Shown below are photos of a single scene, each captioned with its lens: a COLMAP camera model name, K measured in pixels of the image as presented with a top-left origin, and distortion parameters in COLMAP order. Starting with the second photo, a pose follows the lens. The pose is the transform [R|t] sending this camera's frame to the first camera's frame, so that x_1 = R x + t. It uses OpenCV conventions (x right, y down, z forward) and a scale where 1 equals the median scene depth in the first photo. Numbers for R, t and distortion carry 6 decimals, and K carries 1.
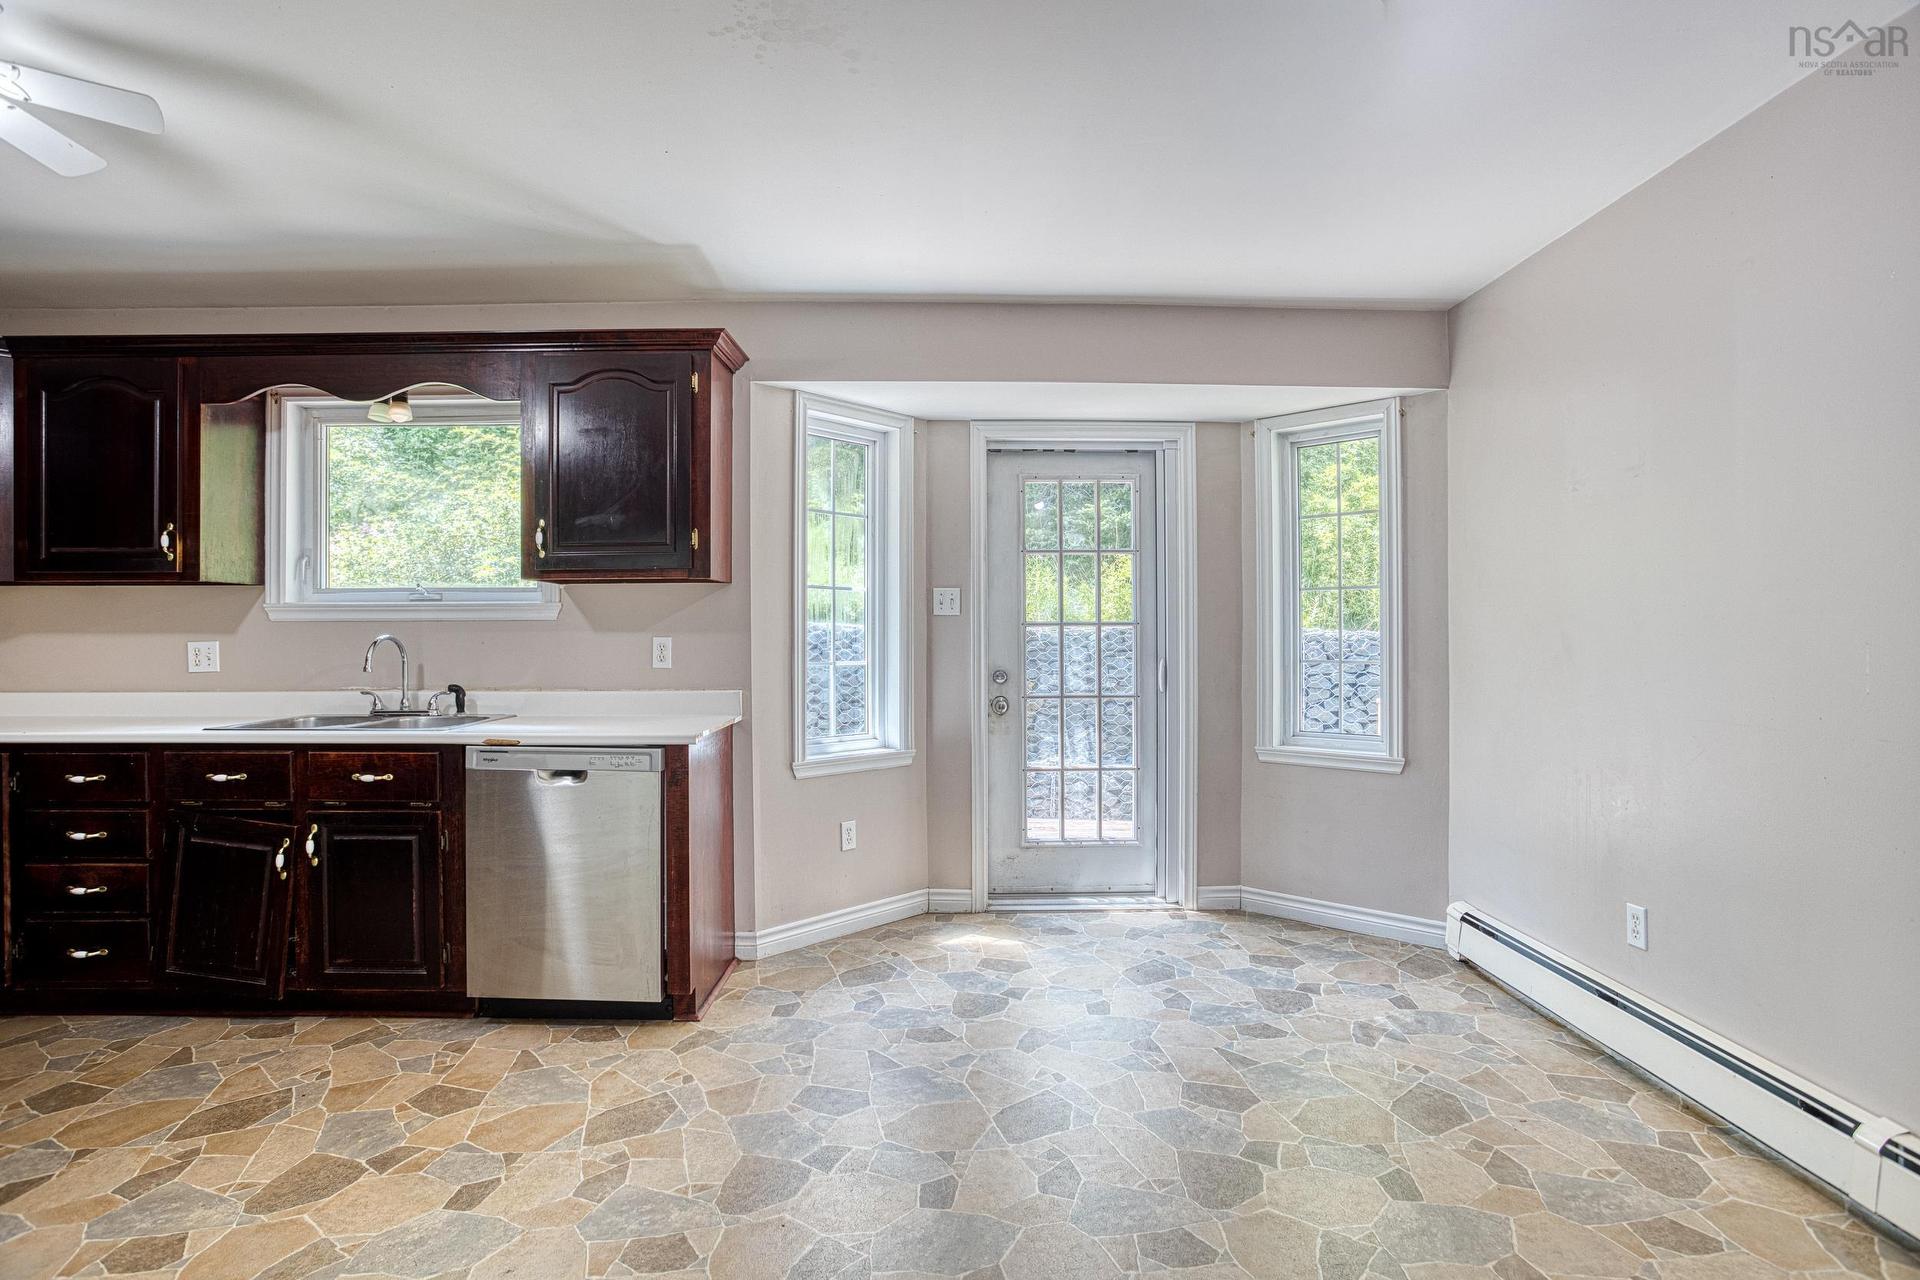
lens RADIAL K [[939.4, 0, 962.3], [0, 939.4, 628.1], [0, 0, 1]] dist [-0.071756, 0.028409]
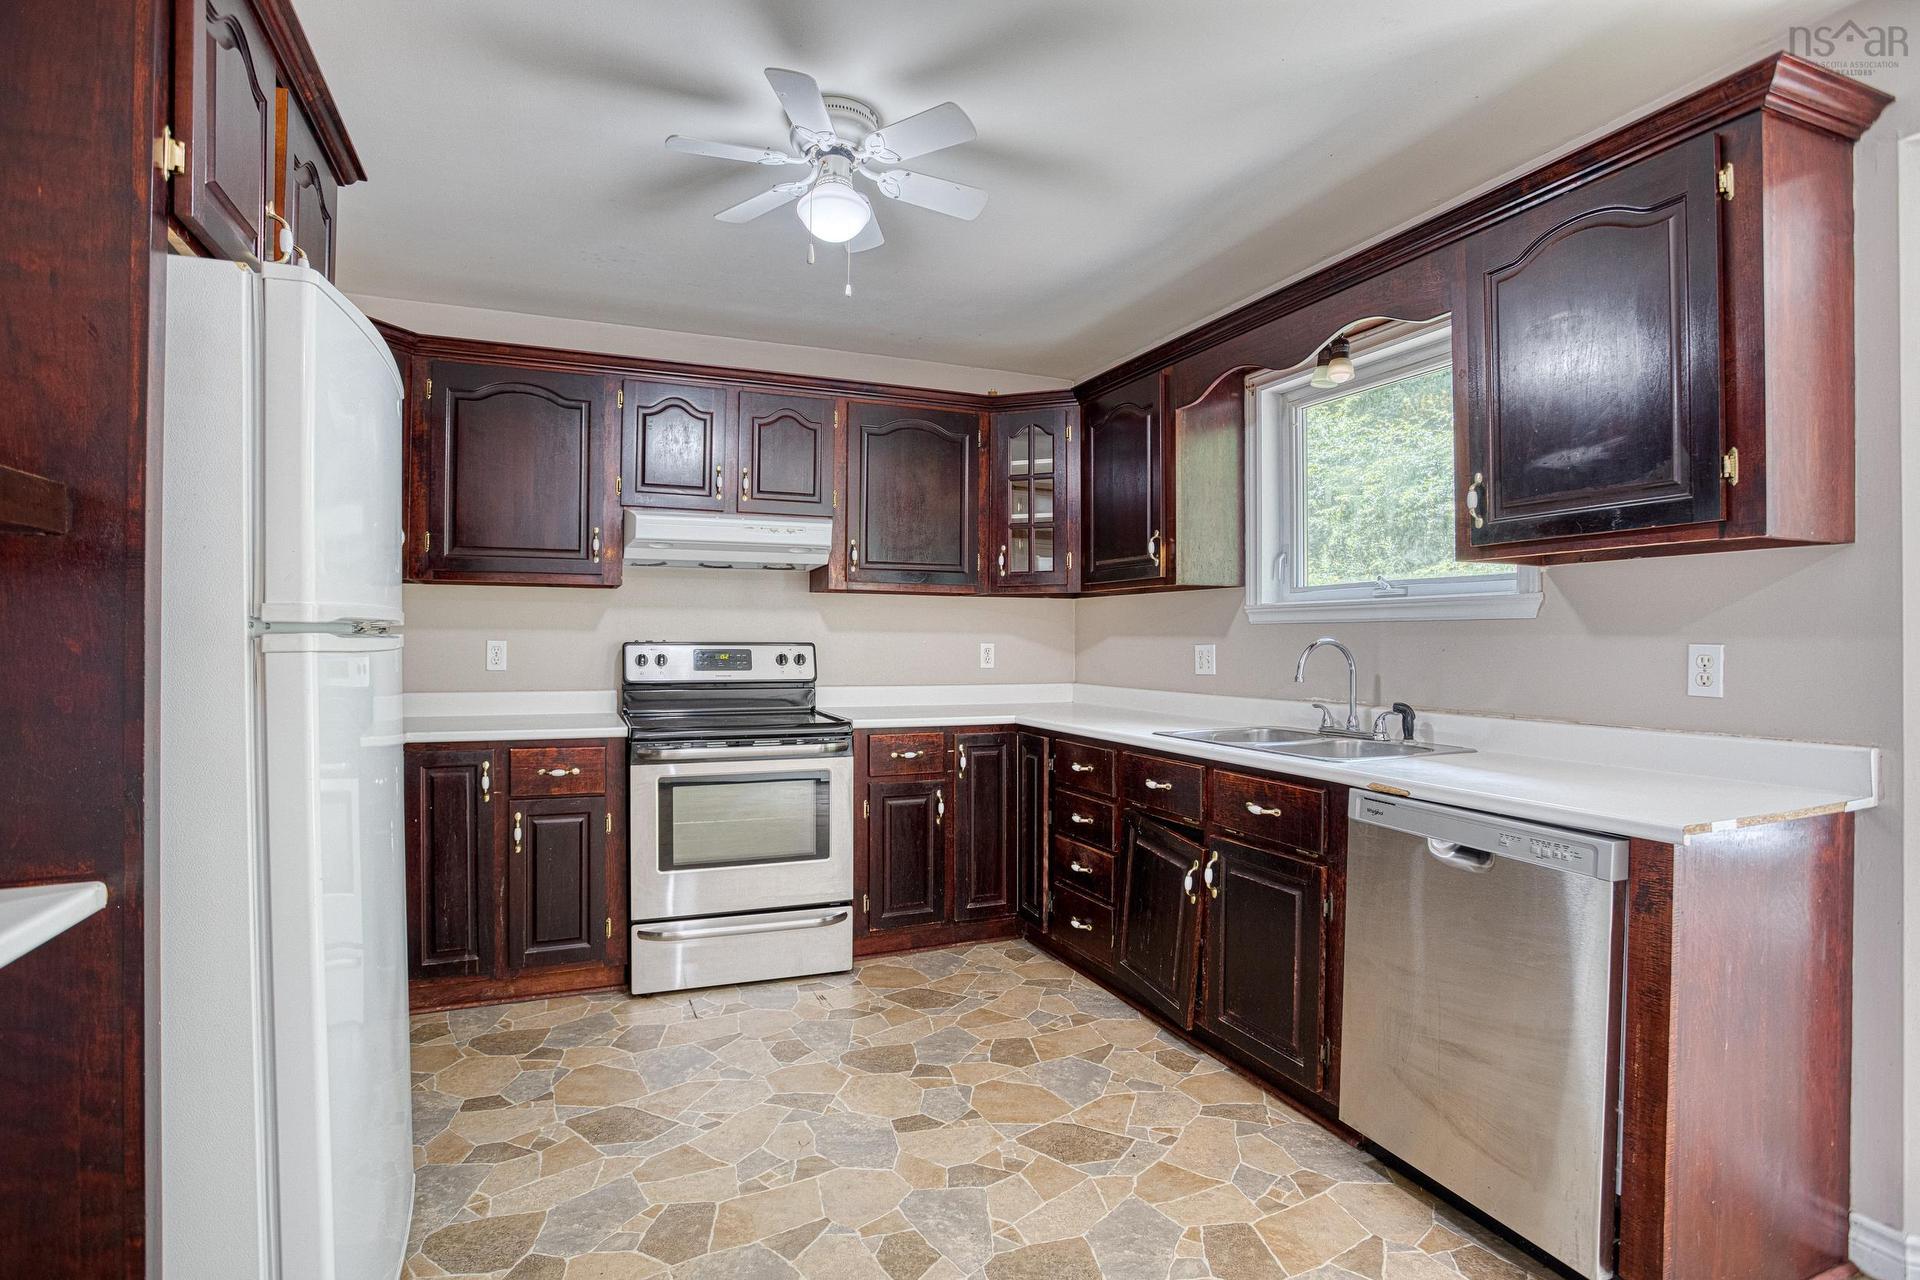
lens RADIAL K [[939.4, 0, 972.7], [0, 939.4, 637.0], [0, 0, 1]] dist [-0.071756, 0.028409]
pose [[0.385578, 0.002461, -0.922672, 0.031573], [0.002837, 0.999989, 0.003853, 0.001452], [0.922671, -0.004103, 0.385566, 0.363082]]
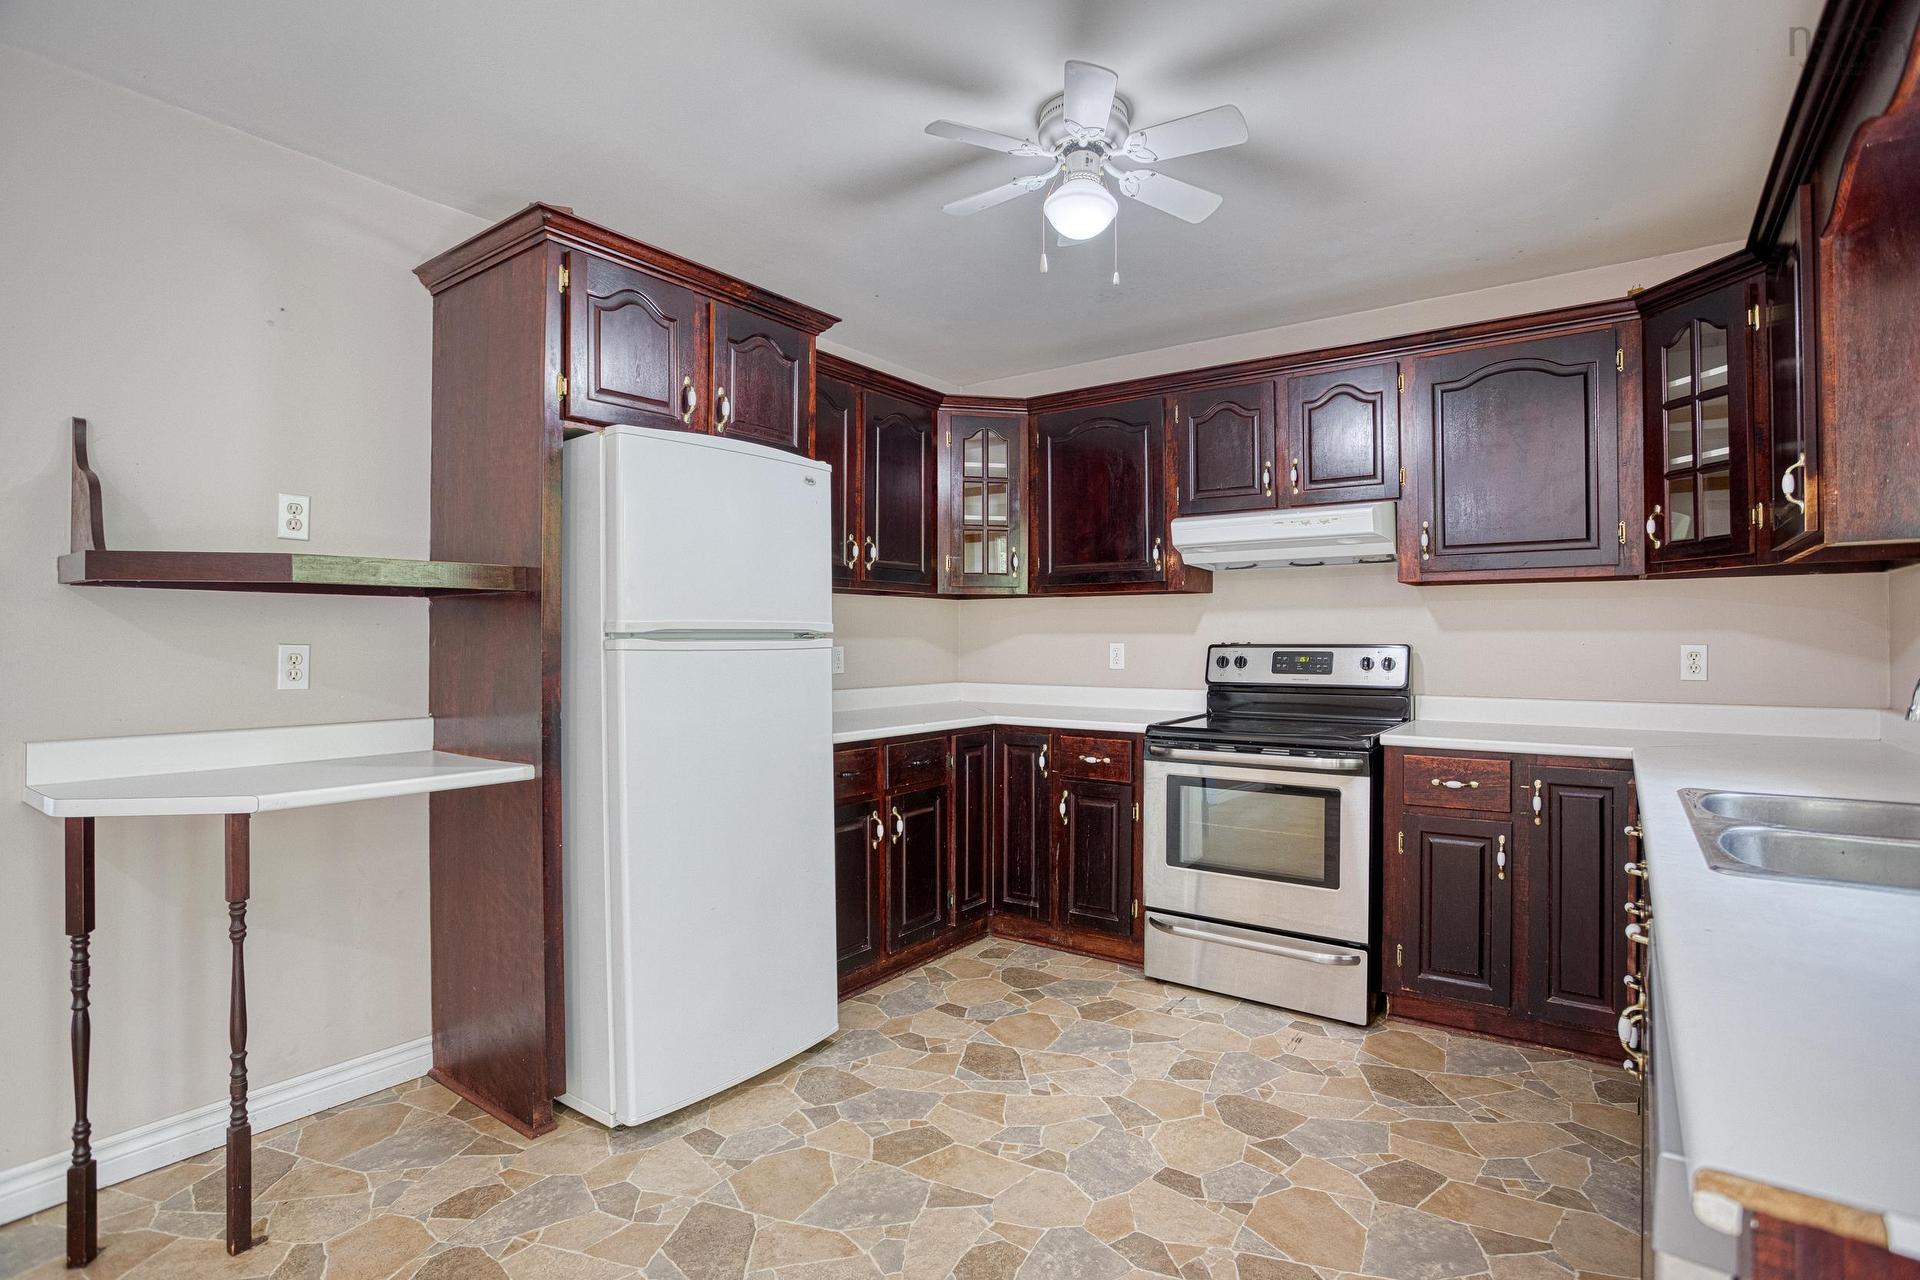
lens RADIAL K [[939.4, 0, 970.0], [0, 939.4, 632.9], [0, 0, 1]] dist [-0.071756, 0.028409]
pose [[-0.596839, -0.002591, -0.802357, -0.043930], [0.010501, 0.999884, -0.011040, 0.006045], [0.802292, -0.015014, -0.596743, 0.846295]]
